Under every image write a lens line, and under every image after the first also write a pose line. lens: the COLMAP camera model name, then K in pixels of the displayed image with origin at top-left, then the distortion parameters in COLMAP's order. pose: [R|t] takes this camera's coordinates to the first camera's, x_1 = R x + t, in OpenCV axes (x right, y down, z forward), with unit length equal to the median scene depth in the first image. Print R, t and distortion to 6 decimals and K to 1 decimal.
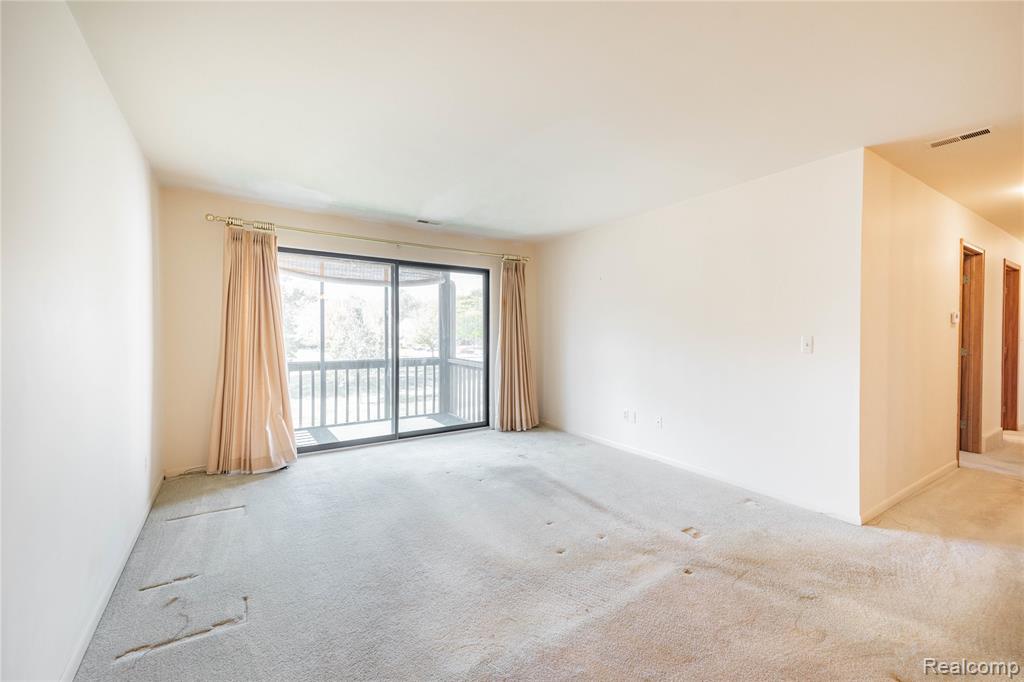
lens RADIAL K [[418.8, 0, 513.1], [0, 418.8, 337.0], [0, 0, 1]] dist [0.056603, -0.020434]
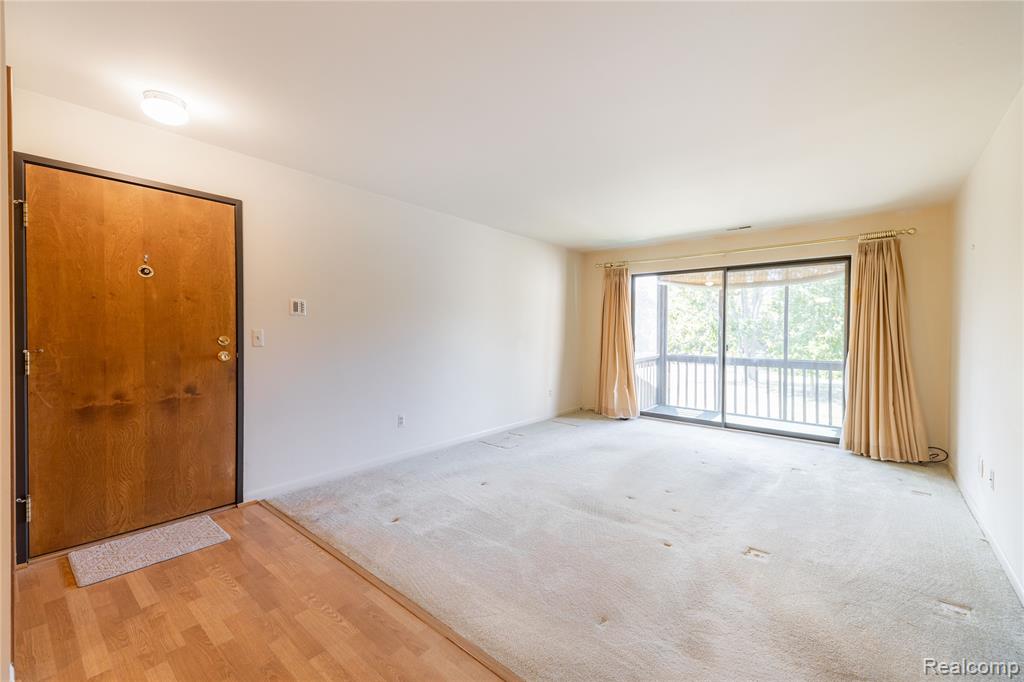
lens RADIAL K [[418.8, 0, 513.1], [0, 418.8, 337.0], [0, 0, 1]] dist [0.056603, -0.020434]
pose [[0.285718, 0.009578, -0.958266, 0.591056], [-0.014535, 0.999878, 0.005660, 0.004476], [0.958203, 0.012311, 0.285823, 0.133991]]
